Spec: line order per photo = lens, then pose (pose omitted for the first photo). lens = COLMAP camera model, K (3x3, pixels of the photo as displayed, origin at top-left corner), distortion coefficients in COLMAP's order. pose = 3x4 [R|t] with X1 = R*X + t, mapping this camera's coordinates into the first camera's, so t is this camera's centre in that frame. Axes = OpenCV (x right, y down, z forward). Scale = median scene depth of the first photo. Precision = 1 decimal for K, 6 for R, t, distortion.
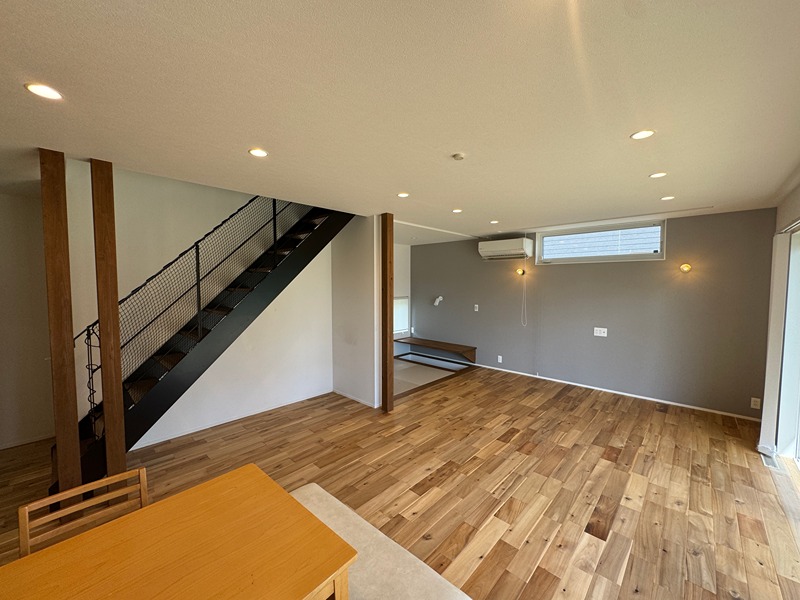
lens RADIAL K [[320.9, 0, 401.6], [0, 320.9, 299.8], [0, 0, 1]] dist [-0.002100, -0.000049]
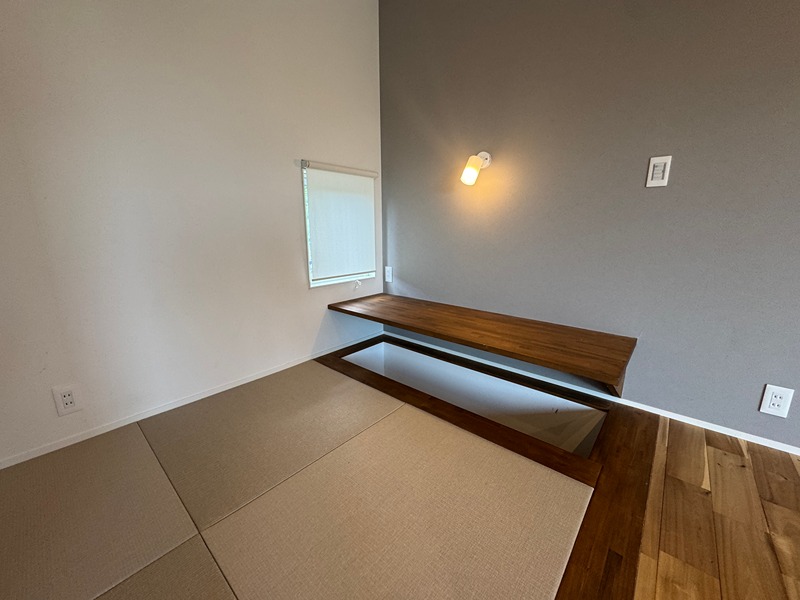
lens RADIAL K [[320.9, 0, 399.0], [0, 320.9, 297.5], [0, 0, 1]] dist [-0.002100, -0.000049]
pose [[0.999677, -0.014561, 0.020851, 0.067122], [0.010896, 0.986034, 0.166188, 0.110215], [-0.022980, -0.165907, 0.985874, 1.156059]]
